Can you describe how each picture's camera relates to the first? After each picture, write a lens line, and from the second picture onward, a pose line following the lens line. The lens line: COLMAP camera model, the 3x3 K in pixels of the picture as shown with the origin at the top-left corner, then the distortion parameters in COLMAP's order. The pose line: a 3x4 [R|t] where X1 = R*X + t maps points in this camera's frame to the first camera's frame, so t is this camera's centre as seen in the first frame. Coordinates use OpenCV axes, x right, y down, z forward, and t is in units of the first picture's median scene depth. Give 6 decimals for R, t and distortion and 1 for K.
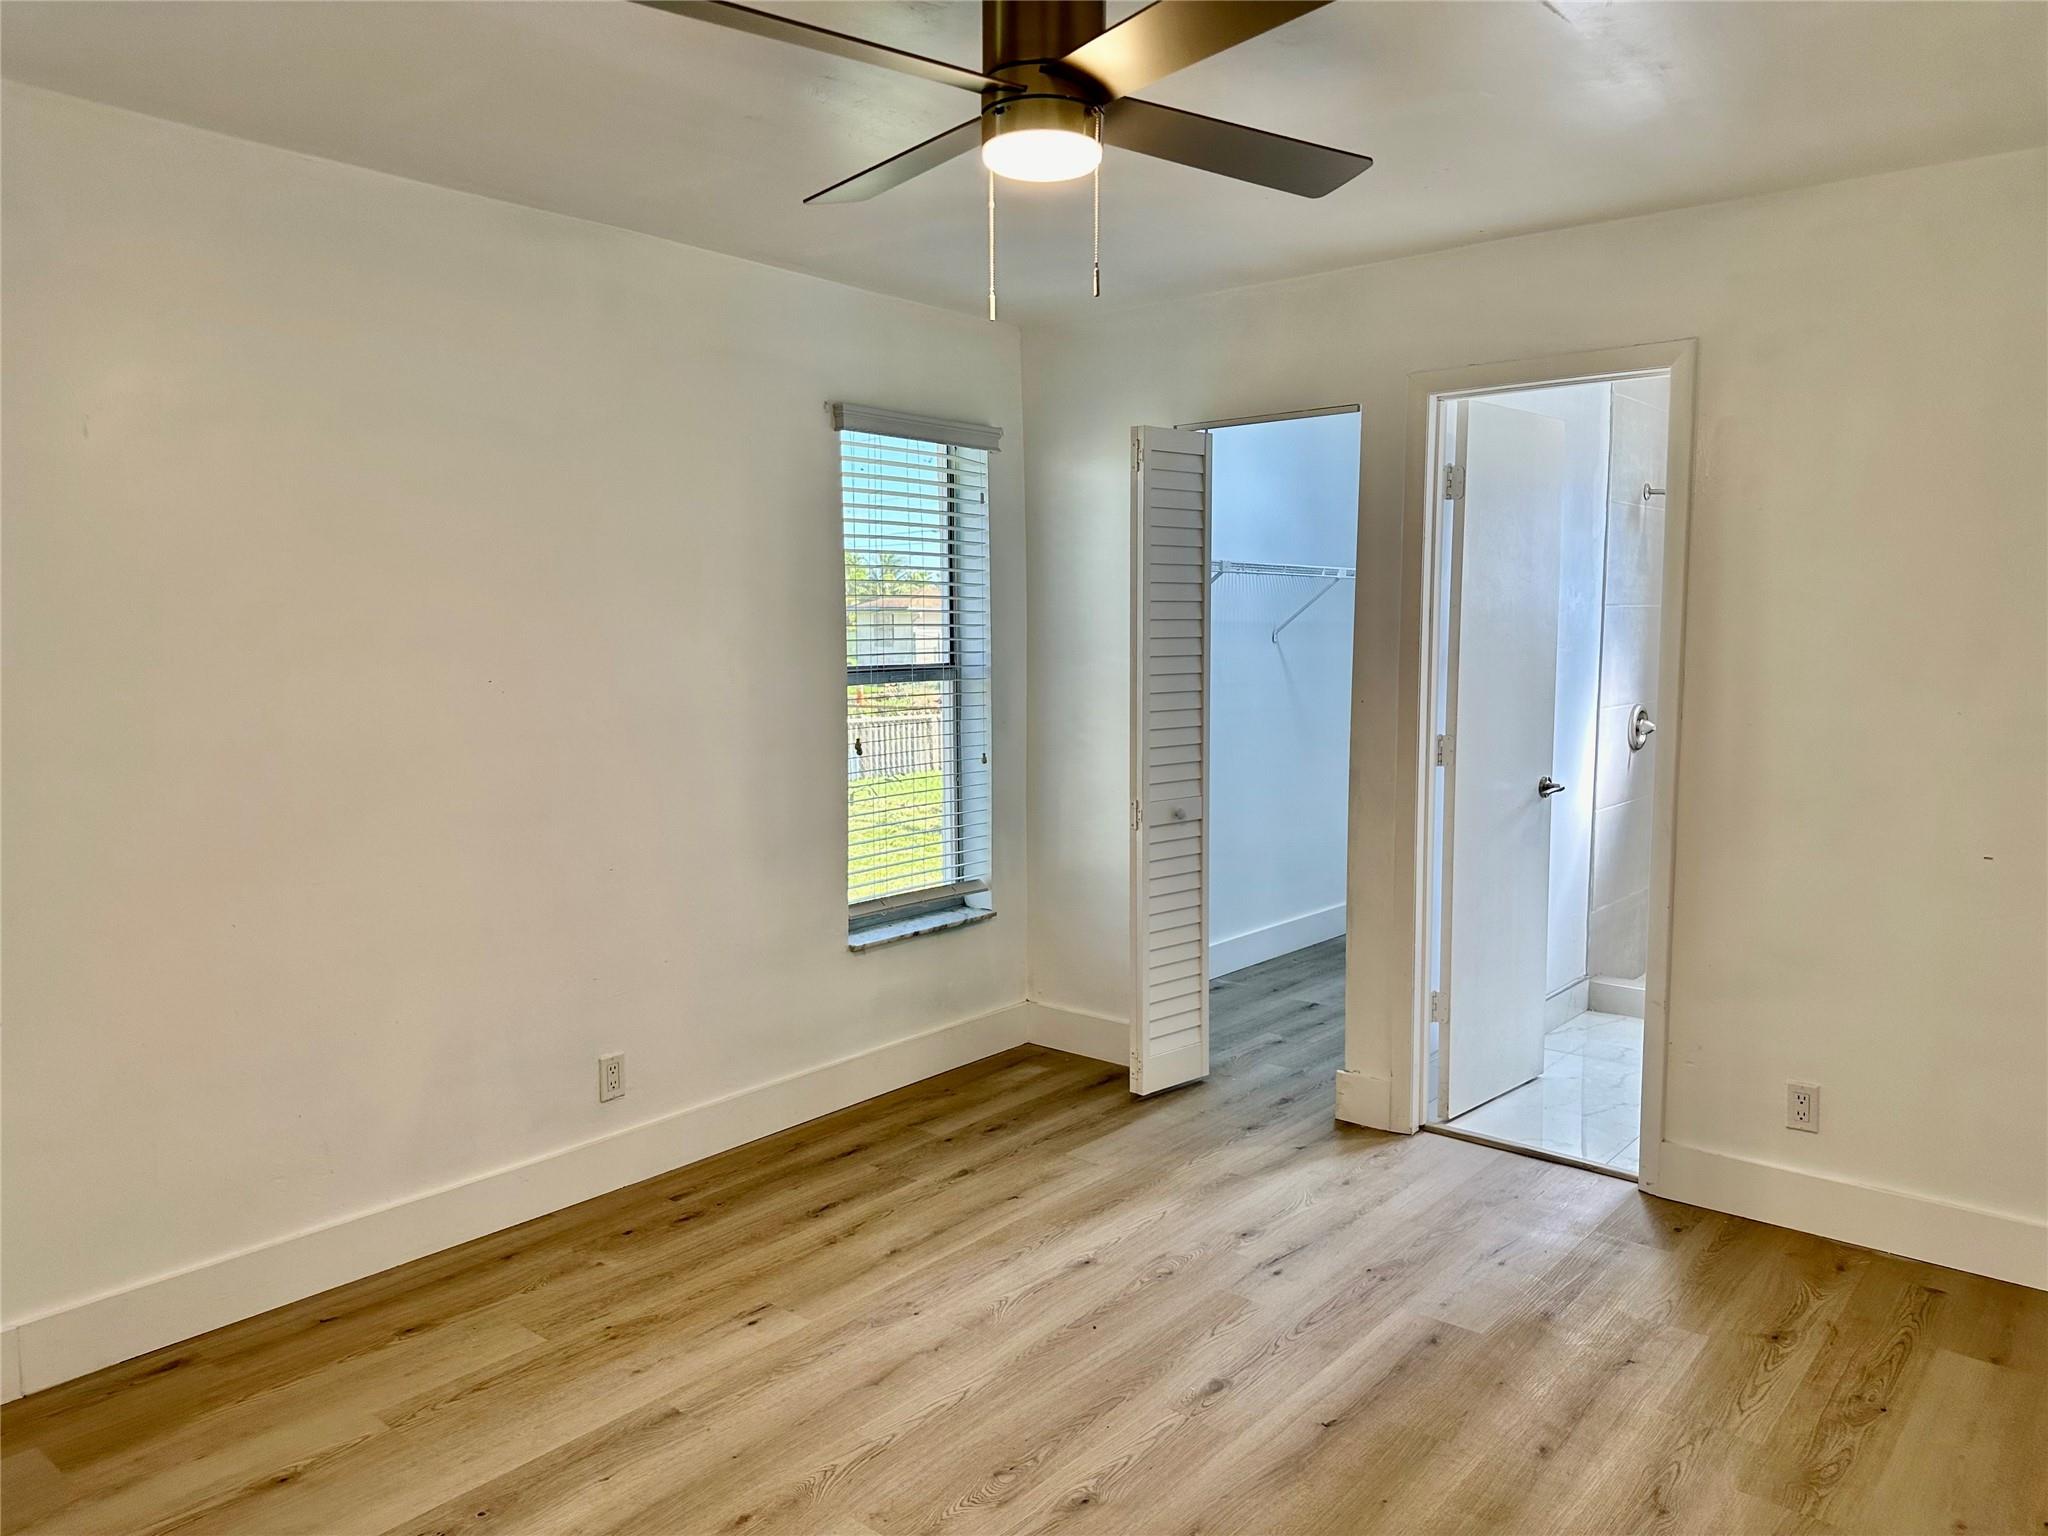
lens RADIAL K [[1458.9, 0, 1024.0], [0, 1458.9, 768.0], [0, 0, 1]] dist [0.075248, -0.097508]
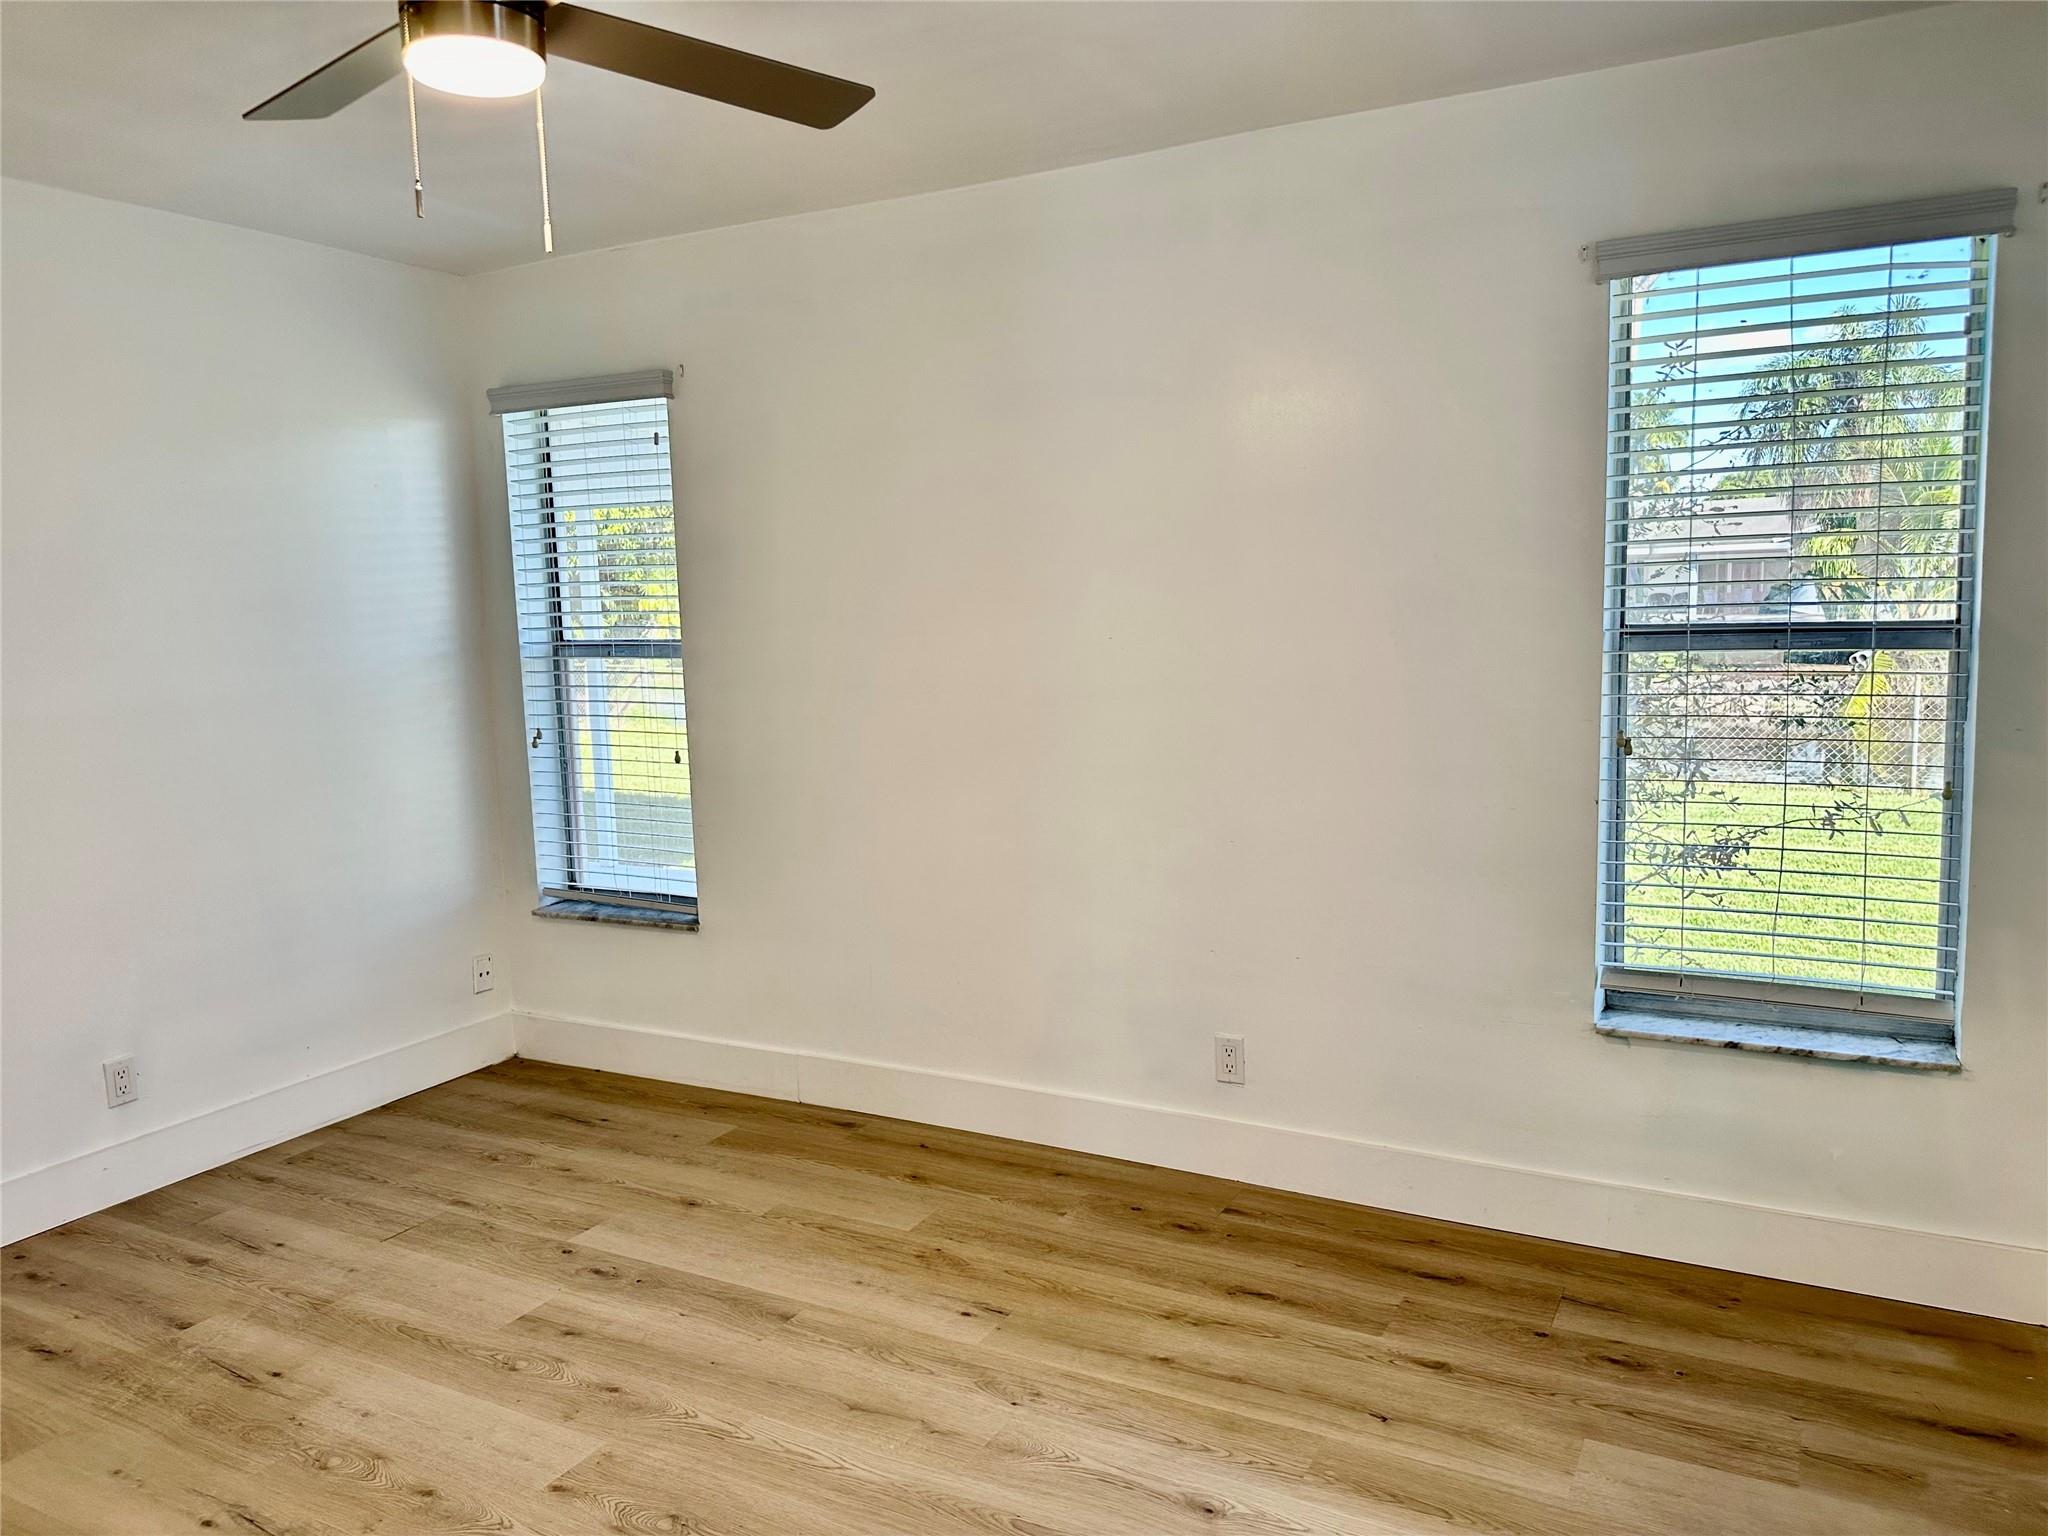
lens RADIAL K [[1458.9, 0, 1024.0], [0, 1458.9, 768.0], [0, 0, 1]] dist [0.075248, -0.097508]
pose [[0.190716, 0.121940, -0.974042, 0.626955], [-0.066244, 0.991591, 0.111167, -0.076045], [0.979408, 0.043323, 0.197190, 0.728224]]
